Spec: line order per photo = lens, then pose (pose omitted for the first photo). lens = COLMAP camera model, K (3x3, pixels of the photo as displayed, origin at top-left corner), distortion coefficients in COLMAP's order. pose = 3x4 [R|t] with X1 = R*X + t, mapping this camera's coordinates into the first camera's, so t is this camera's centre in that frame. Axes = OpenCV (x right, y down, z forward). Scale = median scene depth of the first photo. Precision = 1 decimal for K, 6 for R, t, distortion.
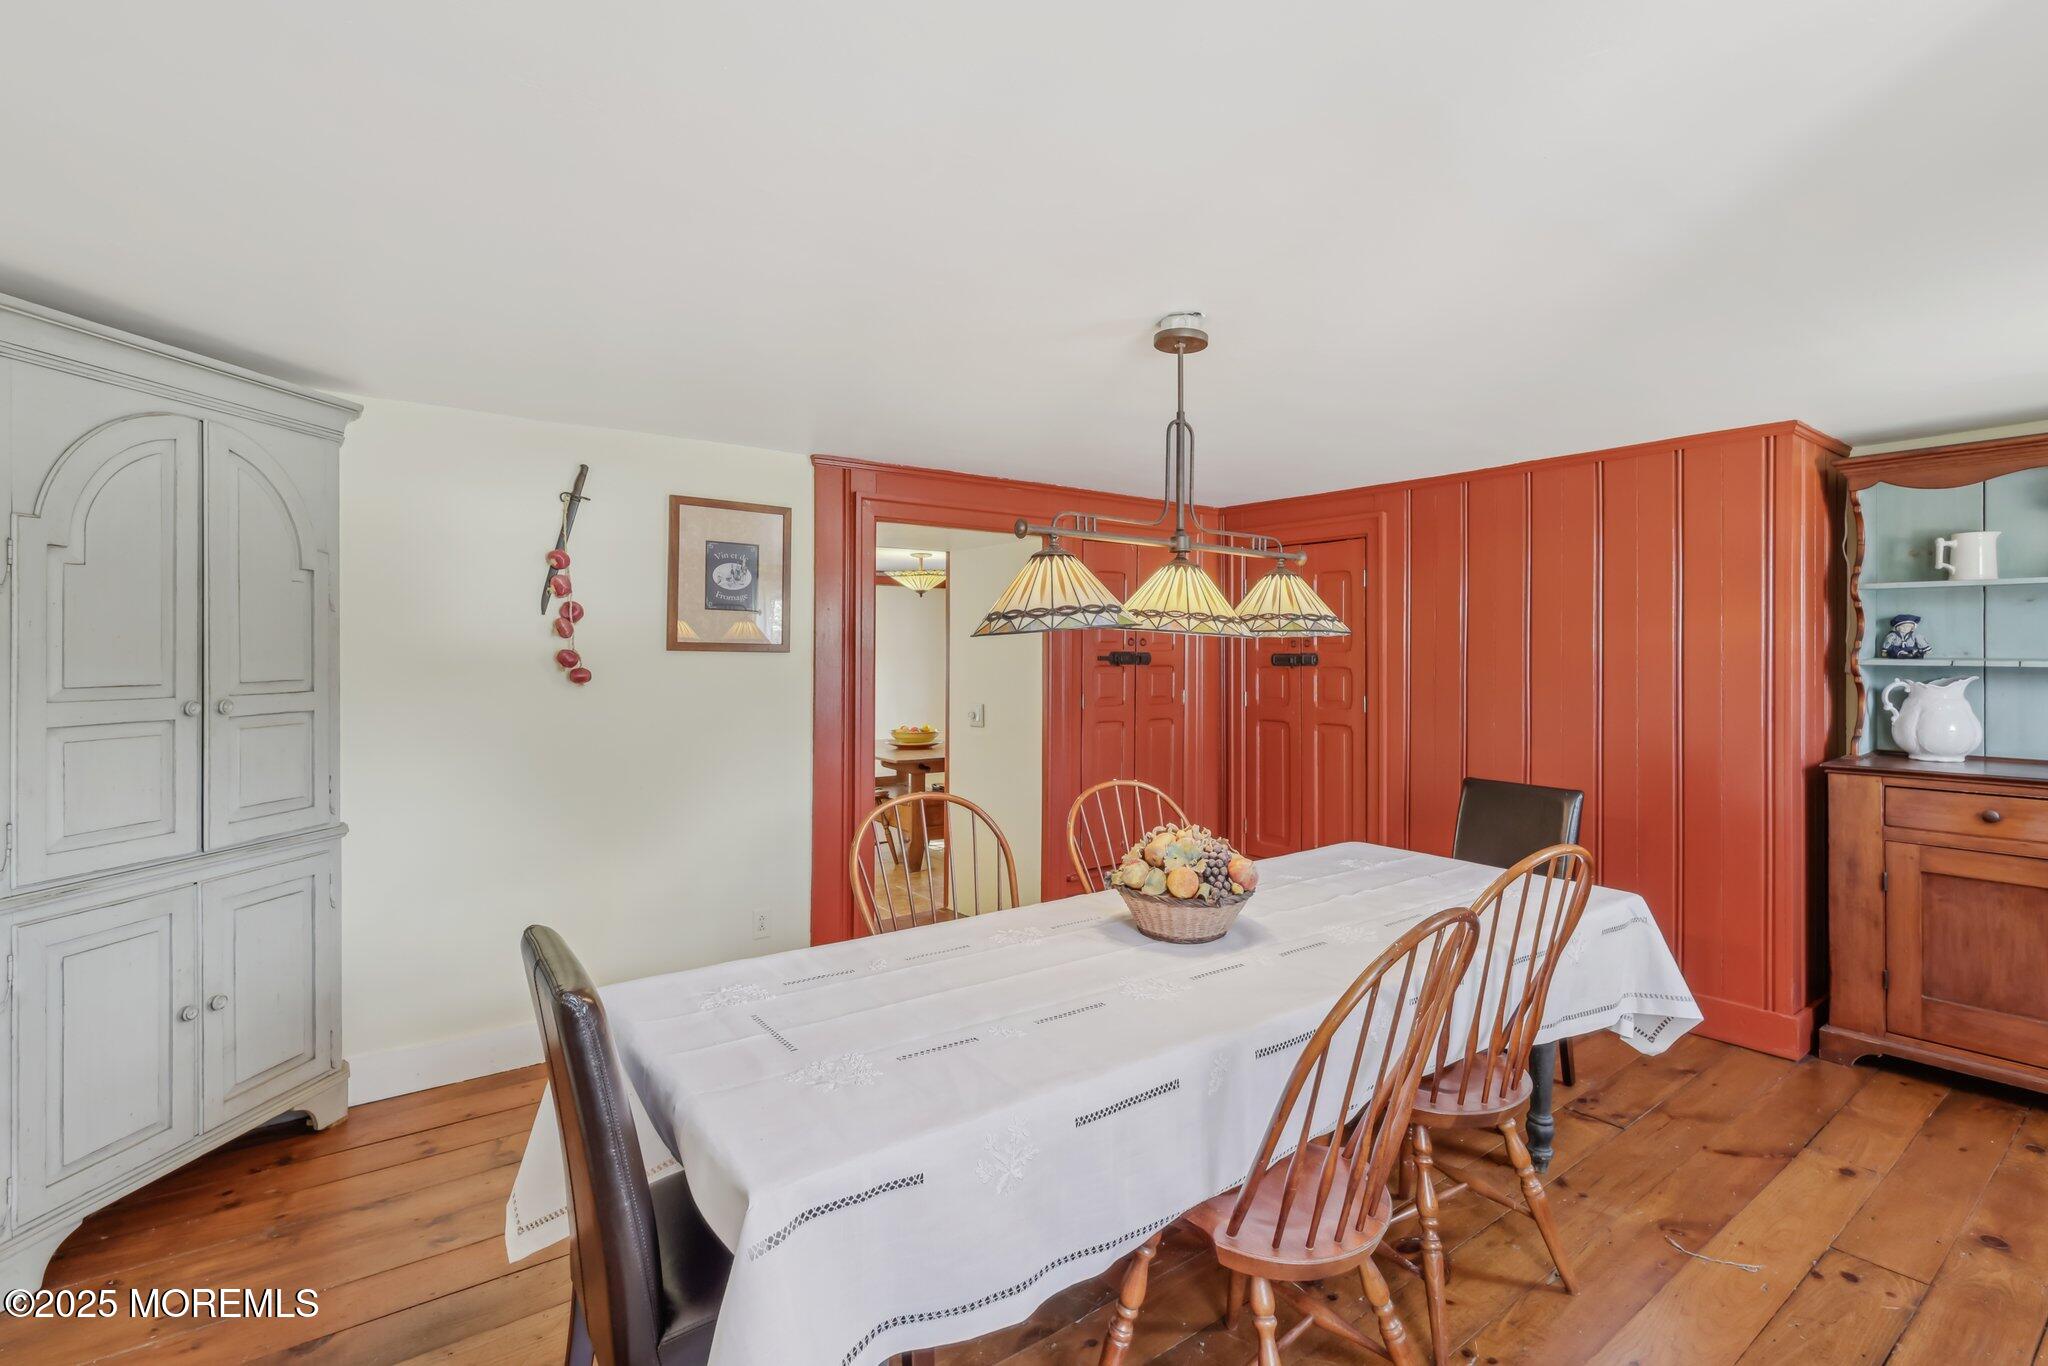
lens RADIAL K [[978.9, 0, 1021.0], [0, 978.9, 654.3], [0, 0, 1]] dist [0.000430, -0.000028]
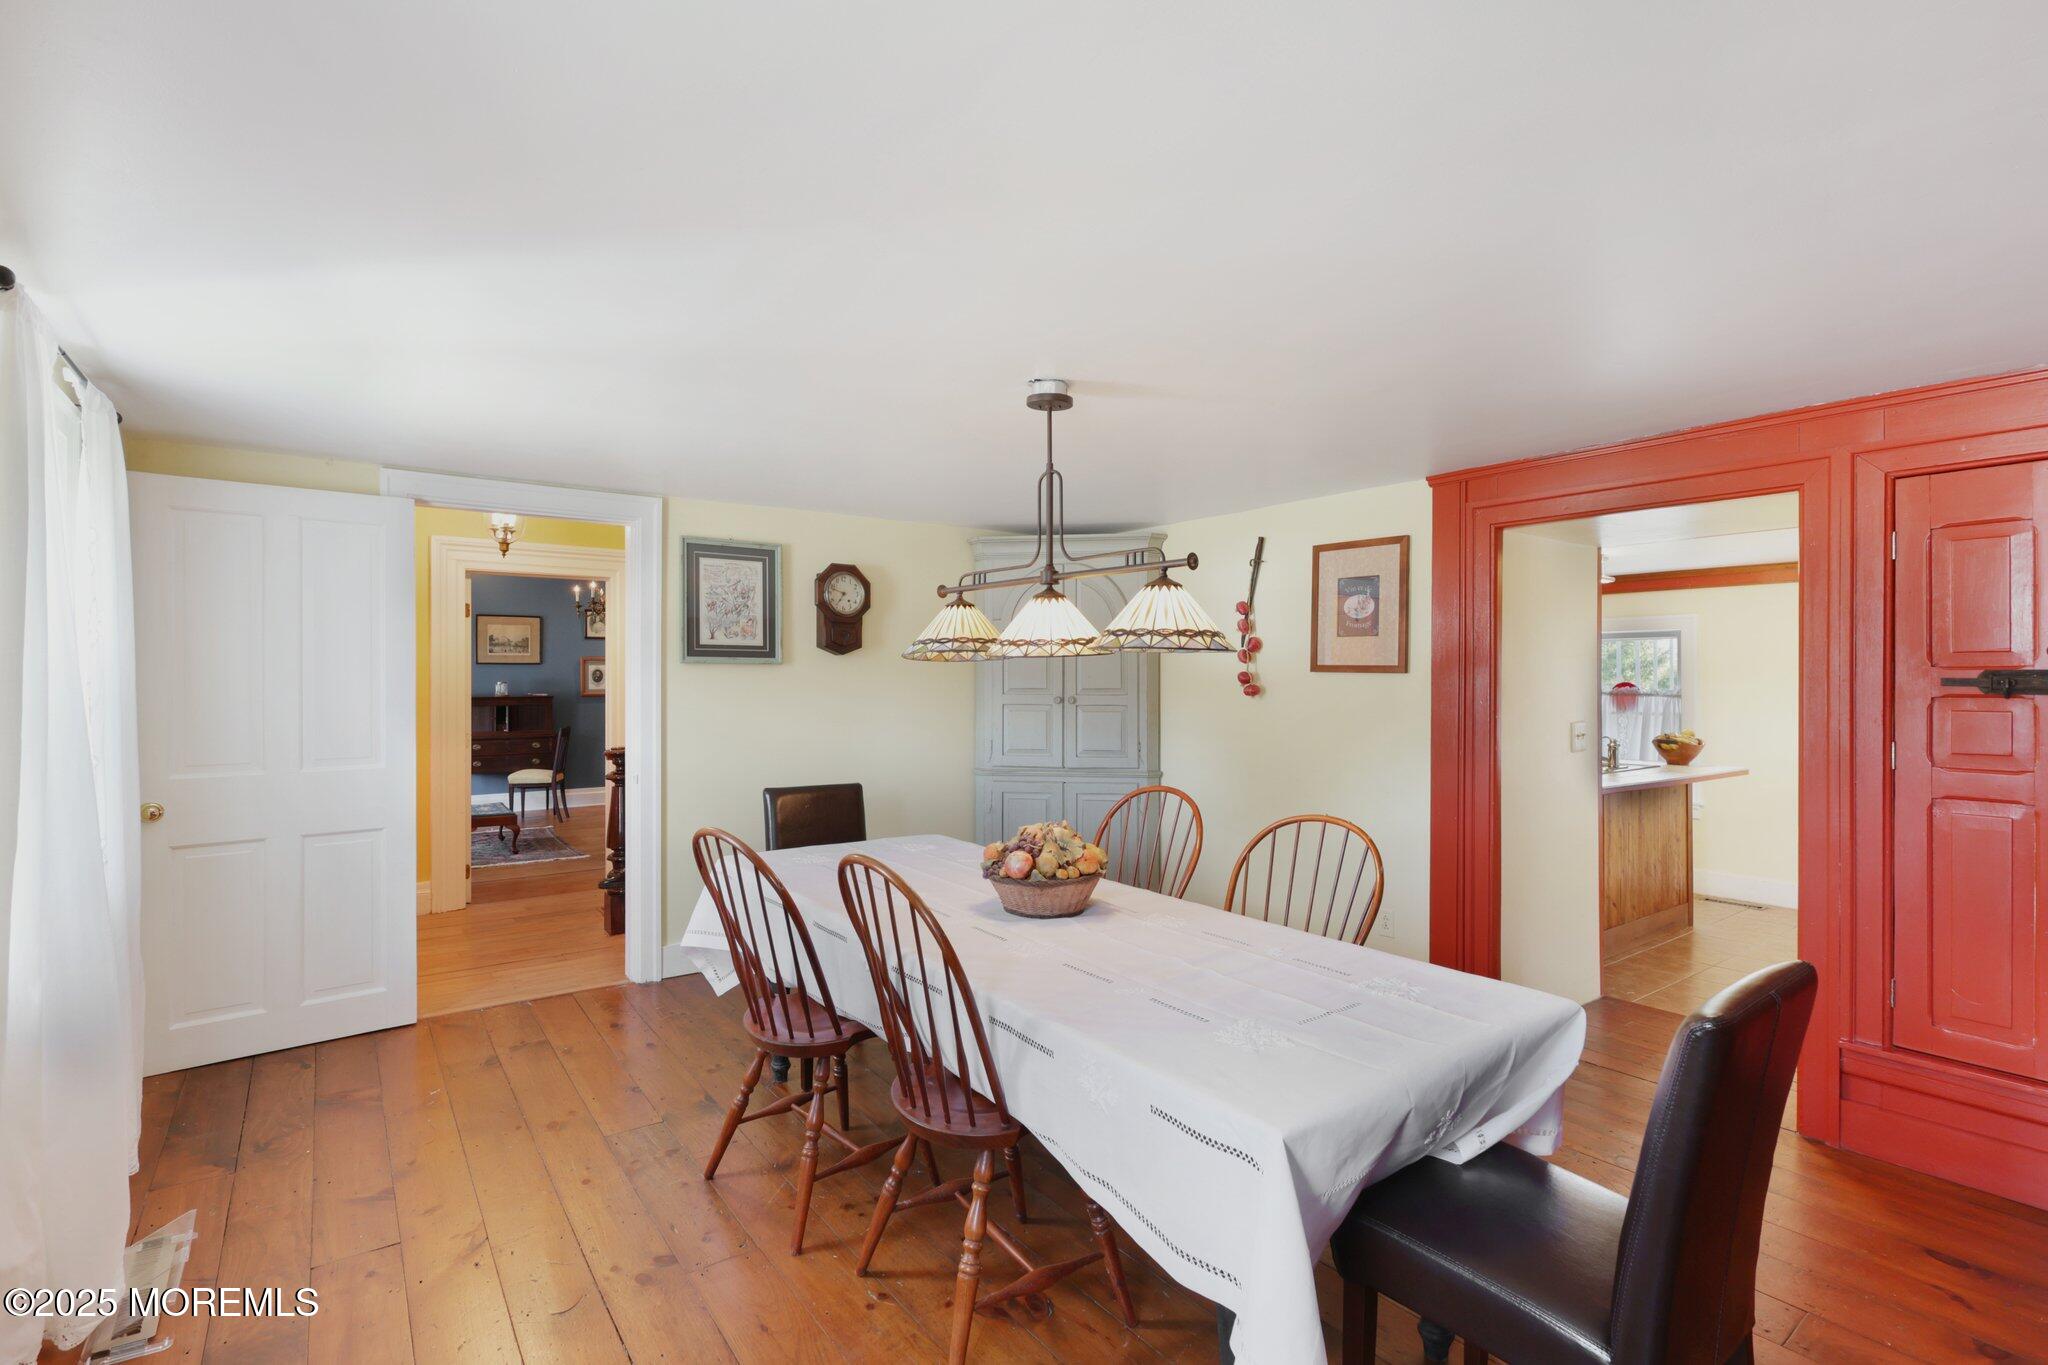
lens RADIAL K [[962.6, 0, 1024.0], [0, 962.6, 682.5], [0, 0, 1]] dist [-0.000621, -0.000177]
pose [[-0.023183, 0.004481, -0.999721, 0.870953], [-0.003183, 0.999985, 0.004556, 0.005417], [0.999726, 0.003288, -0.023169, 0.664769]]
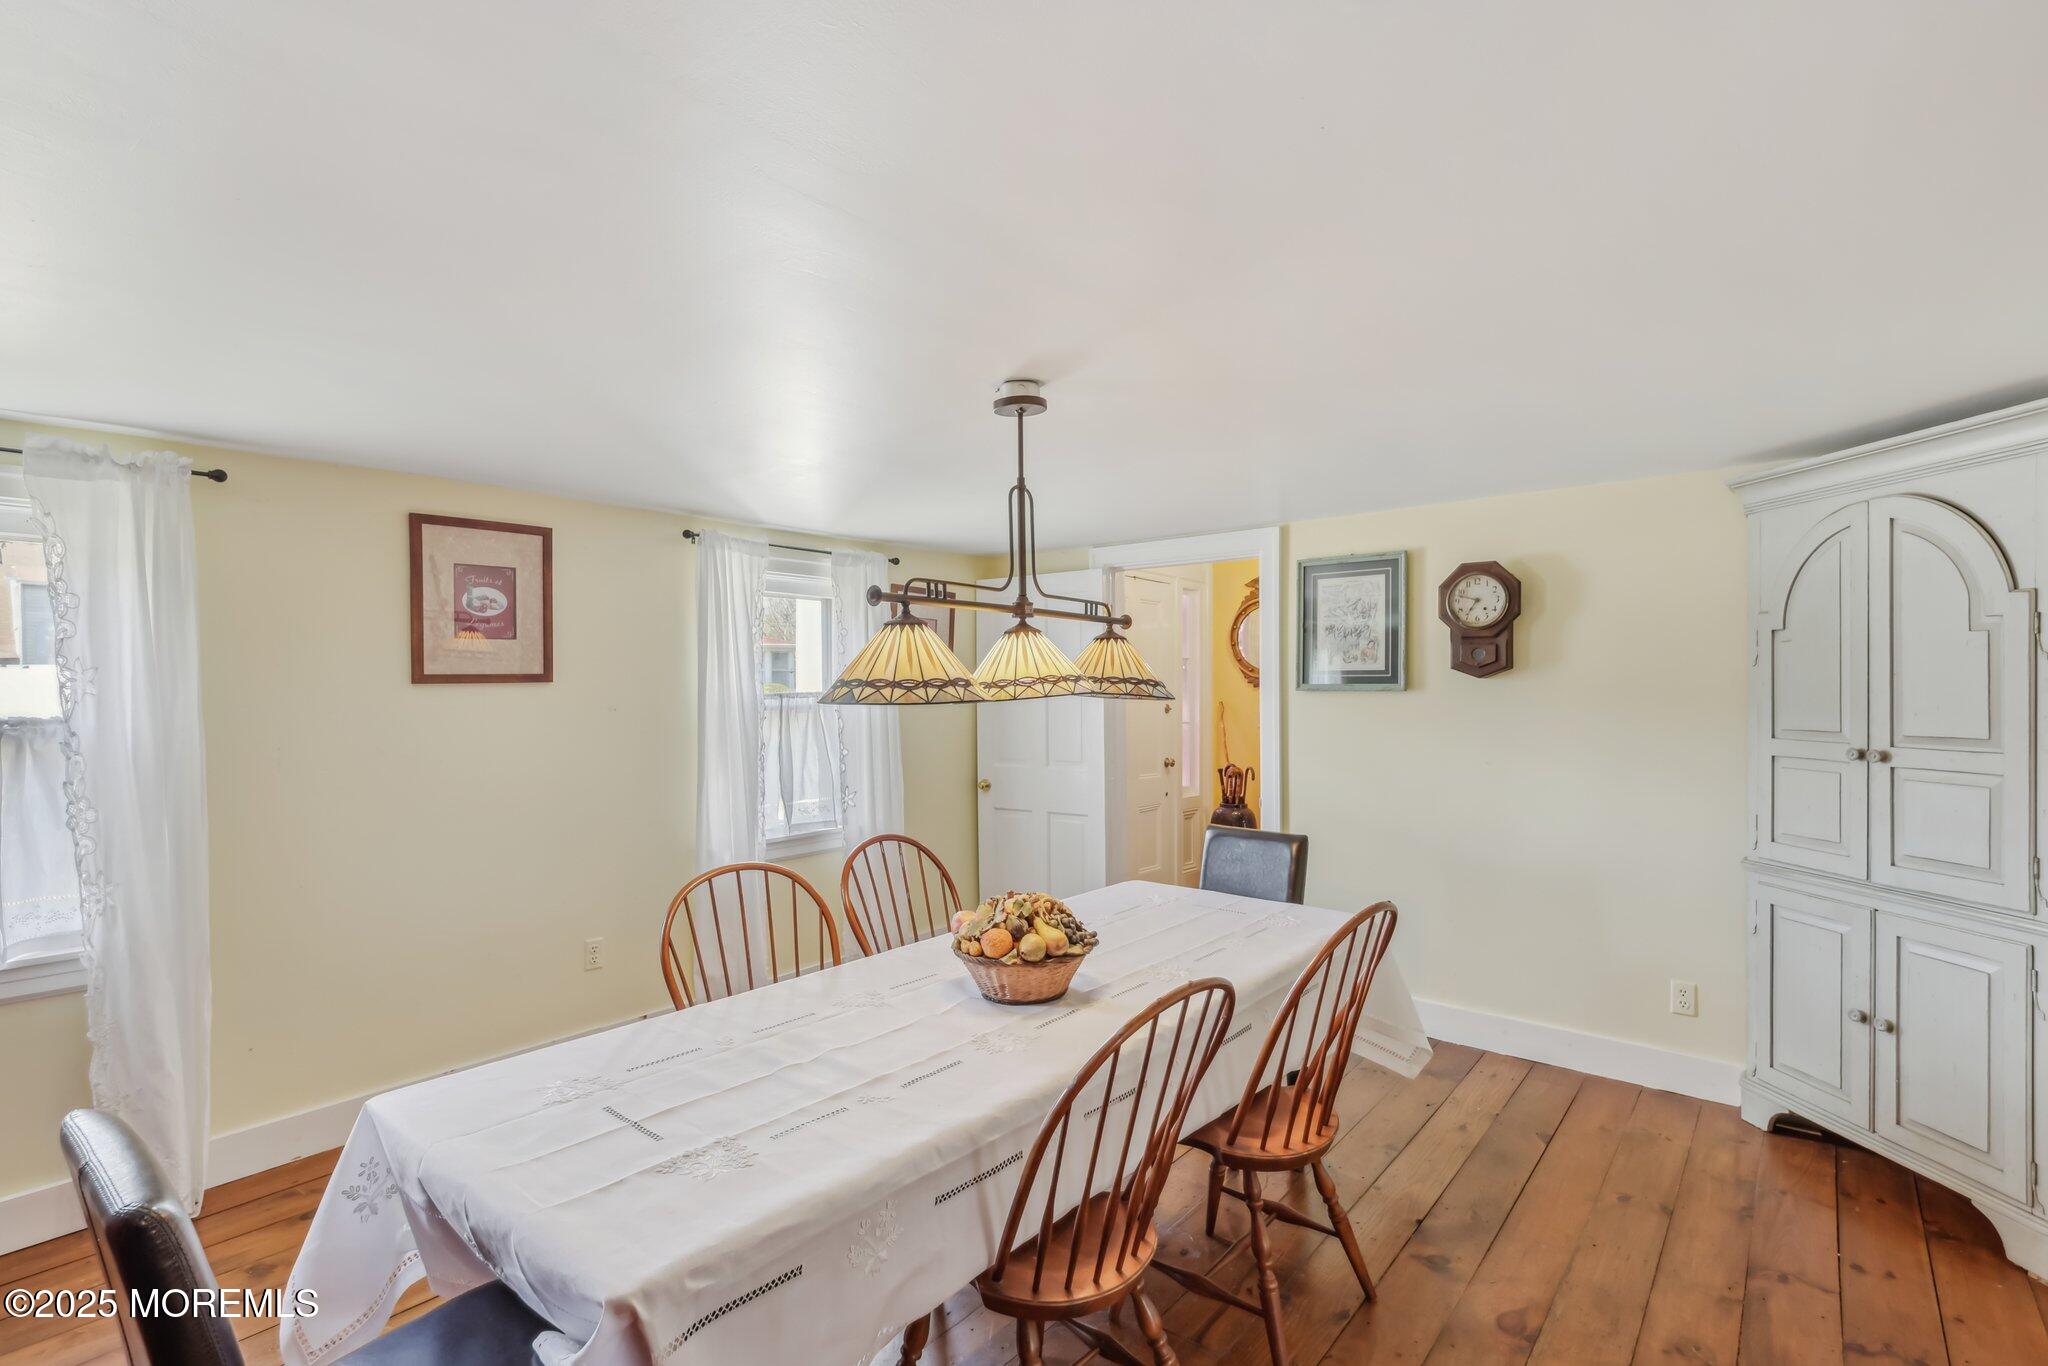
lens RADIAL K [[962.6, 0, 1024.0], [0, 962.6, 683.0], [0, 0, 1]] dist [-0.000621, -0.000177]
pose [[-0.975296, 0.009054, -0.220719, 0.250259], [0.008782, 0.999959, 0.002214, -0.027660], [0.220730, 0.000221, -0.975335, 1.294322]]
